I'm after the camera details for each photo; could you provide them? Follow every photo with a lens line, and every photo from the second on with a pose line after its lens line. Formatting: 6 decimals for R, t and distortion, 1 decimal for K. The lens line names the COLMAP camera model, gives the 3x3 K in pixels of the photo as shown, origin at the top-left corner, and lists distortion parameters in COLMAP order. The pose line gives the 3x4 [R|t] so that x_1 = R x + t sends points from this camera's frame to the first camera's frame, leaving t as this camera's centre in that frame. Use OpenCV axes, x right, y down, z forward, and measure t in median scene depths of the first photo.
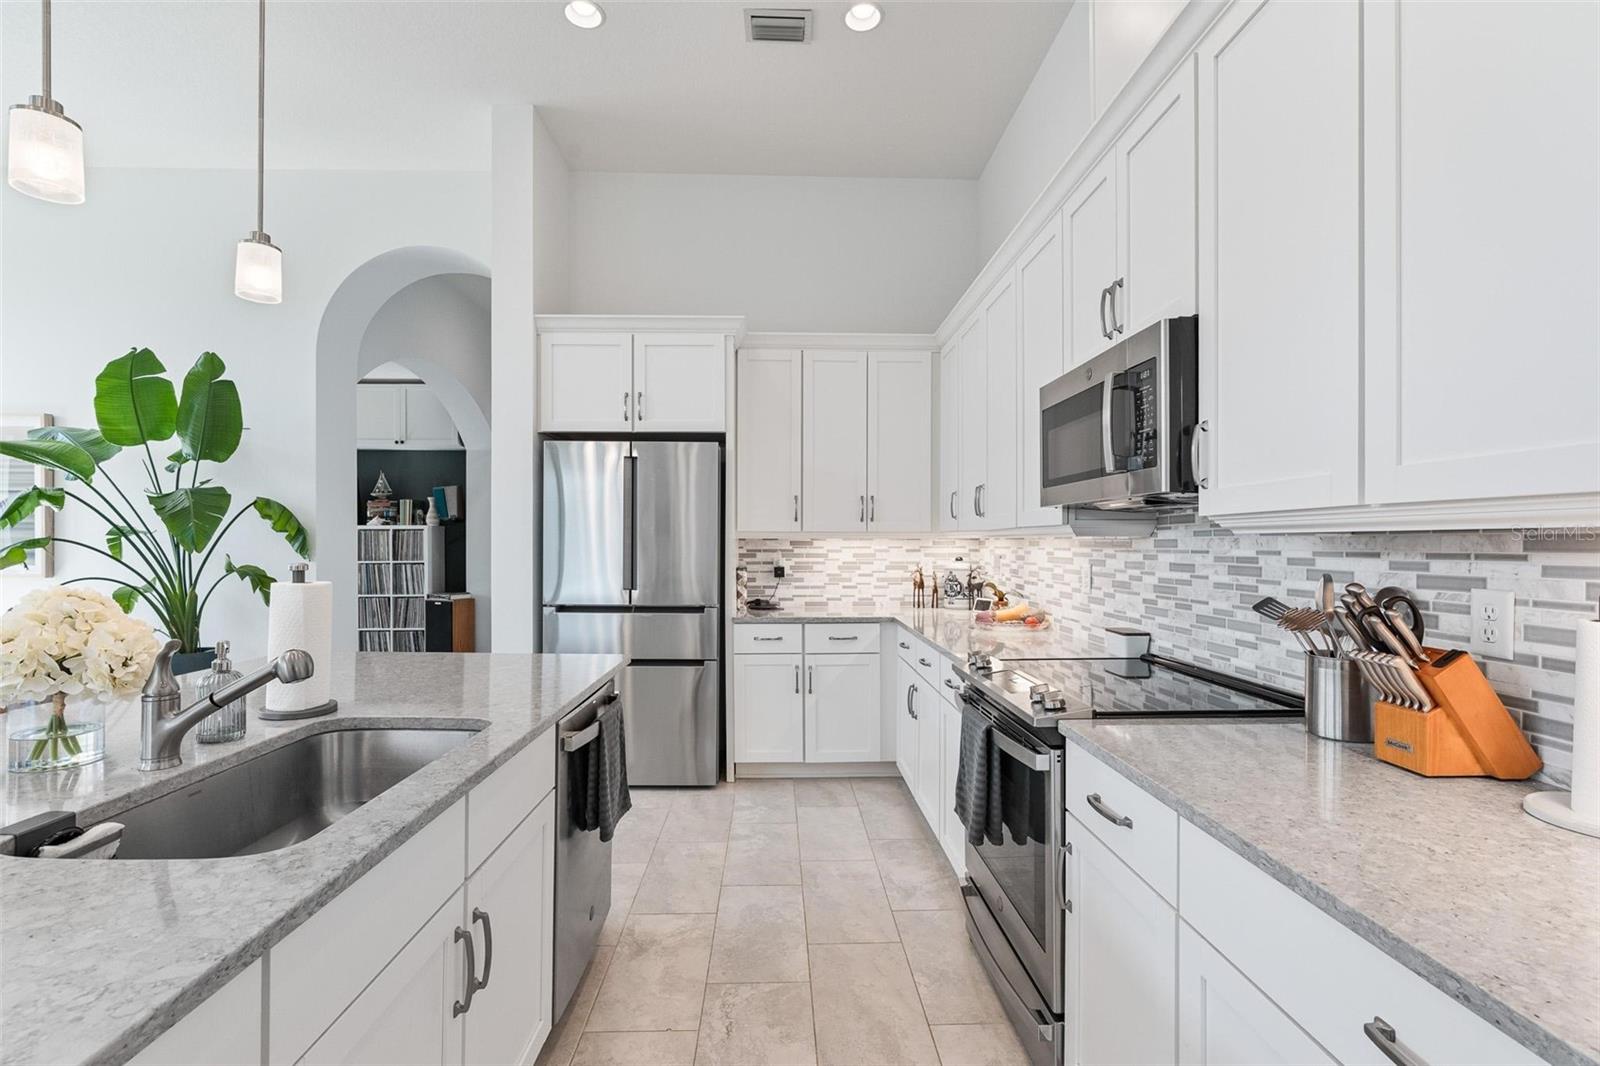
lens RADIAL K [[719.1, 0, 793.1], [0, 719.1, 542.2], [0, 0, 1]] dist [-0.010763, 0.003748]
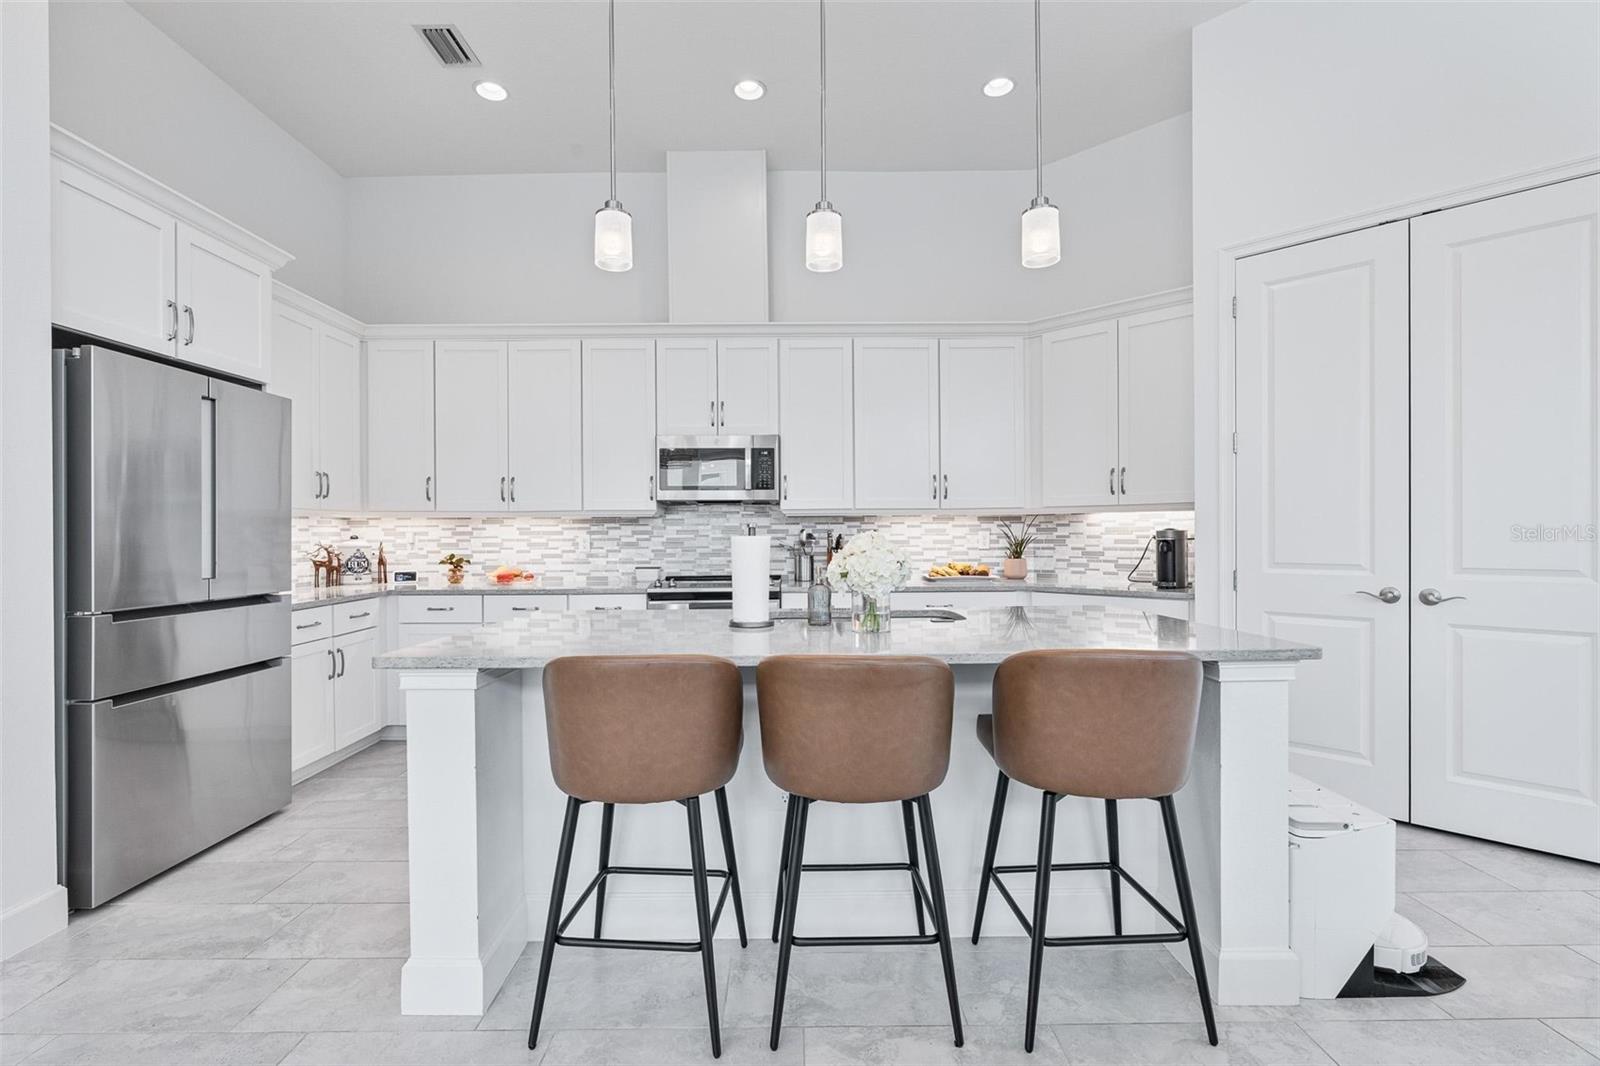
lens RADIAL K [[719.1, 0, 797.8], [0, 719.1, 533.2], [0, 0, 1]] dist [-0.010763, 0.003748]
pose [[0.013733, -0.003684, 0.999899, -1.553475], [0.005620, 0.999978, 0.003607, 0.032403], [-0.999890, 0.005570, 0.013754, 0.637925]]
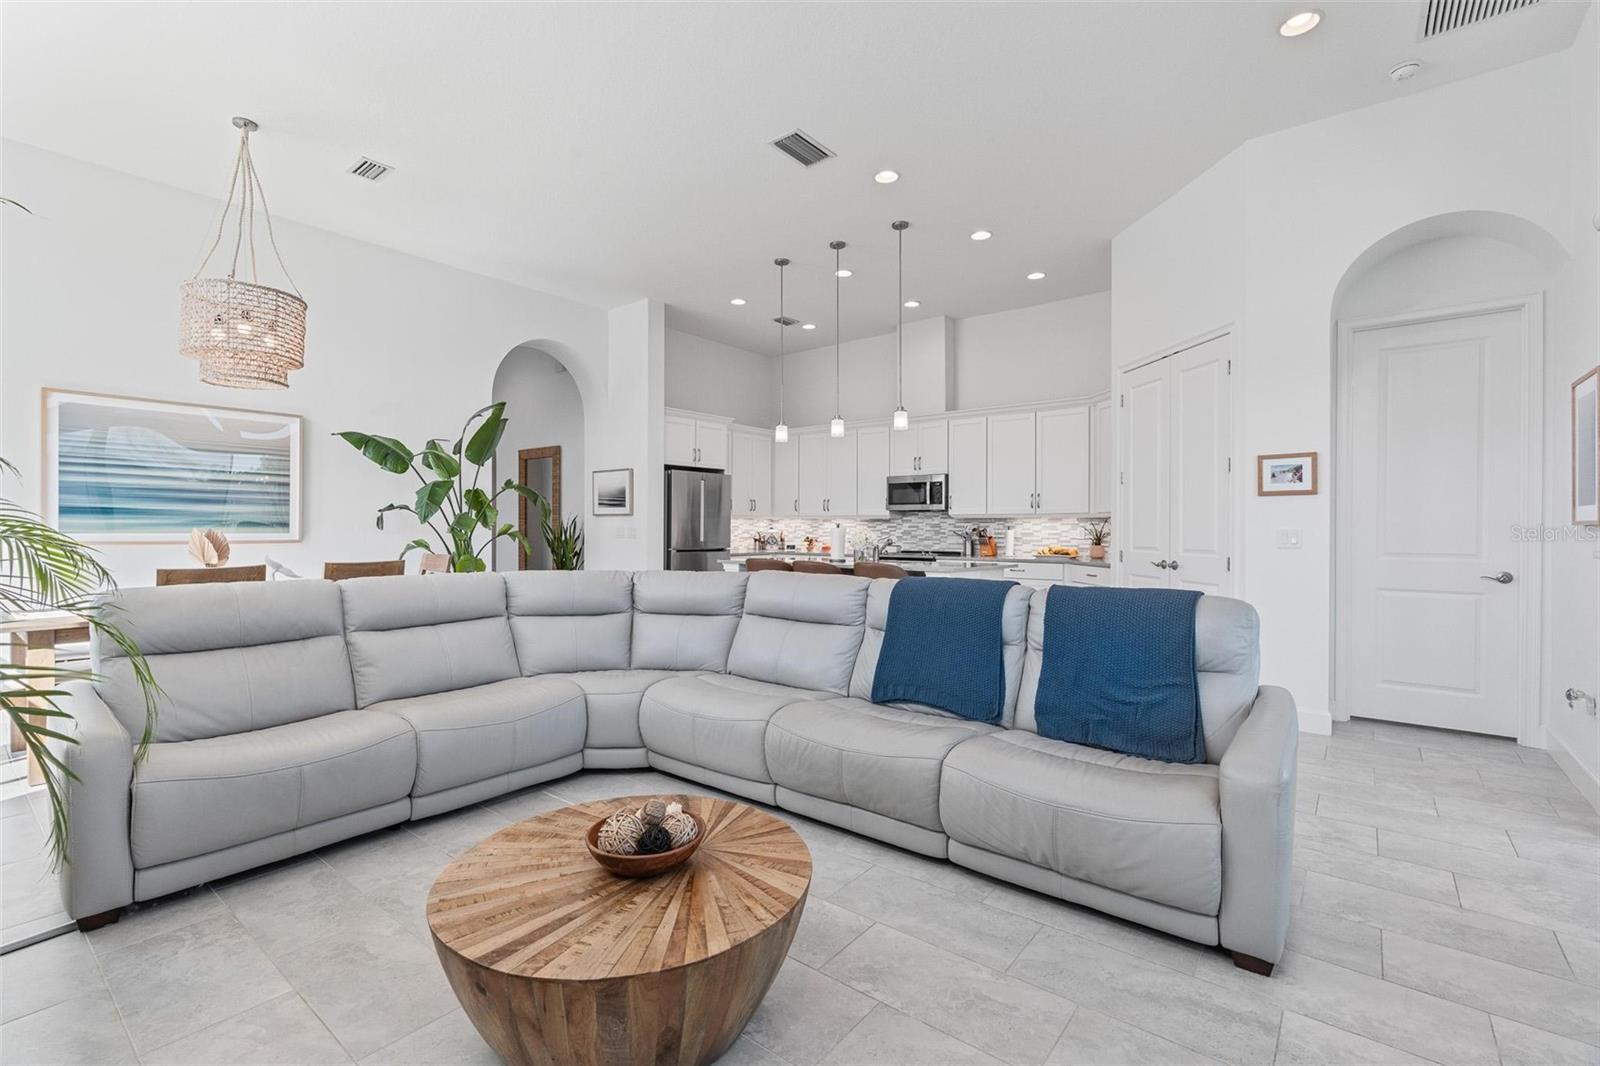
lens RADIAL K [[719.1, 0, 801.8], [0, 719.1, 524.9], [0, 0, 1]] dist [-0.010763, 0.003748]
pose [[0.633961, 0.003385, 0.773358, -2.792981], [-0.002139, 0.999994, -0.002623, 0.035751], [-0.773362, 0.000009, 0.633964, -0.974499]]
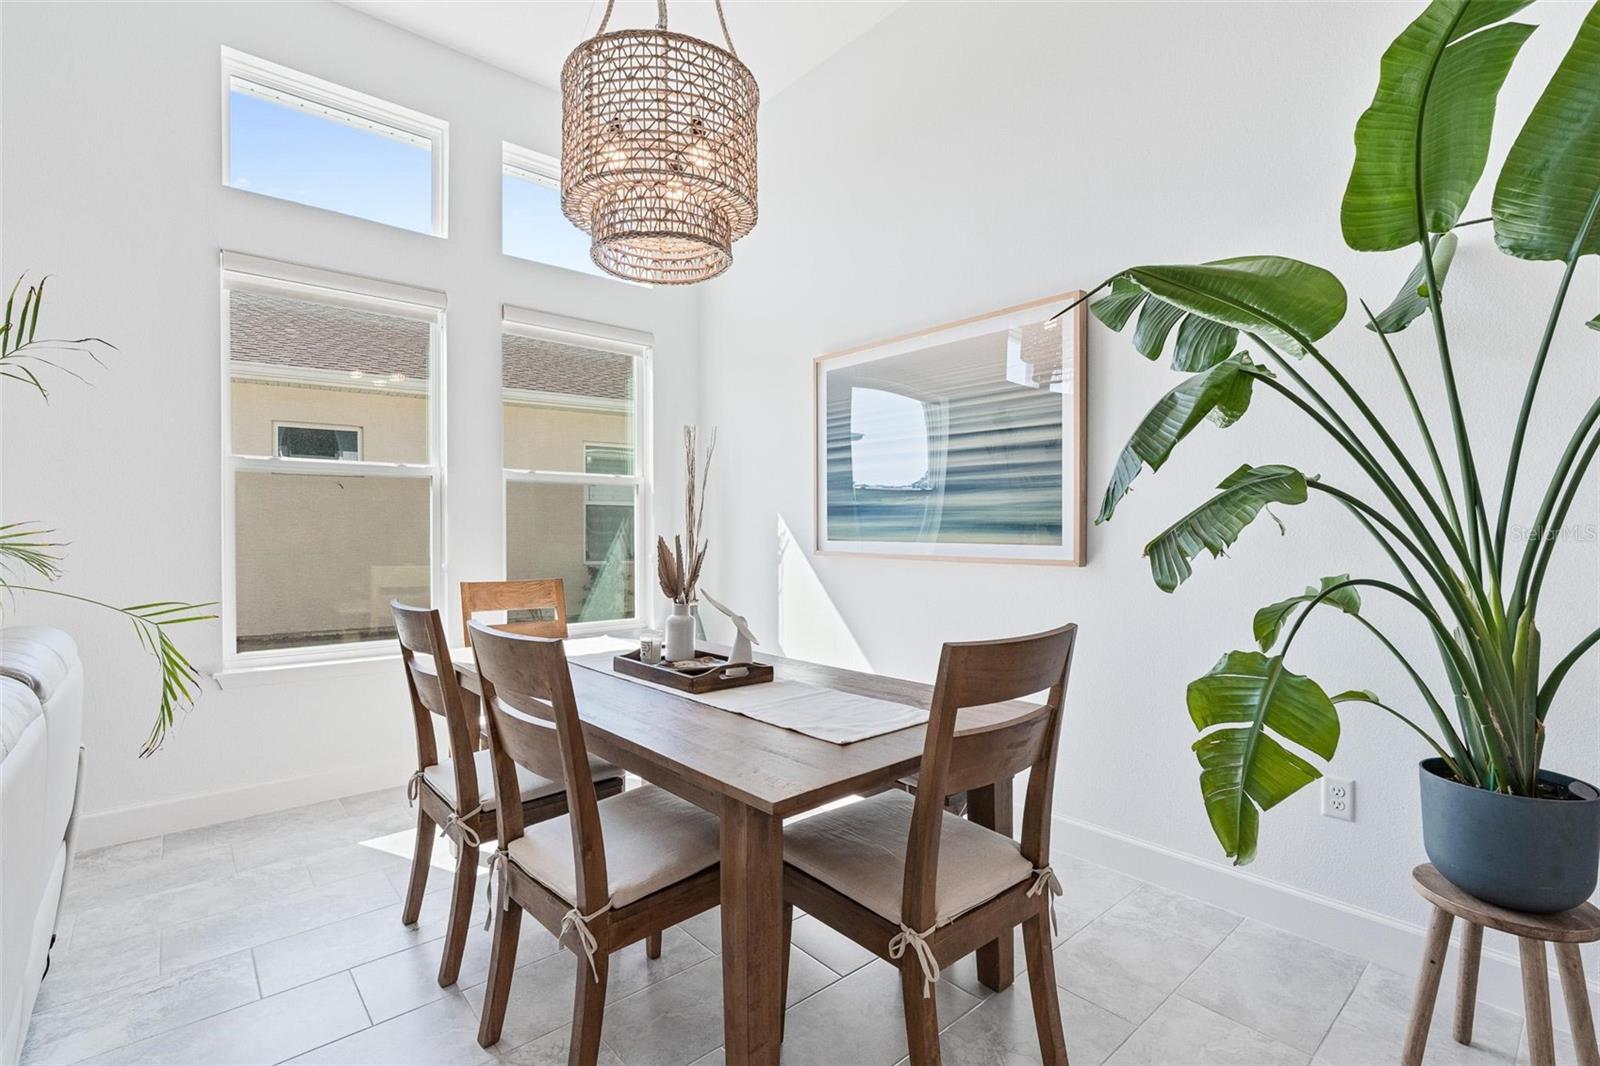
lens RADIAL K [[719.1, 0, 794.8], [0, 719.1, 536.6], [0, 0, 1]] dist [-0.010763, 0.003748]
pose [[0.638236, 0.007051, -0.769808, -1.400970], [0.001252, 0.999947, 0.010198, 0.034502], [0.769840, -0.007473, 0.638194, 0.825634]]
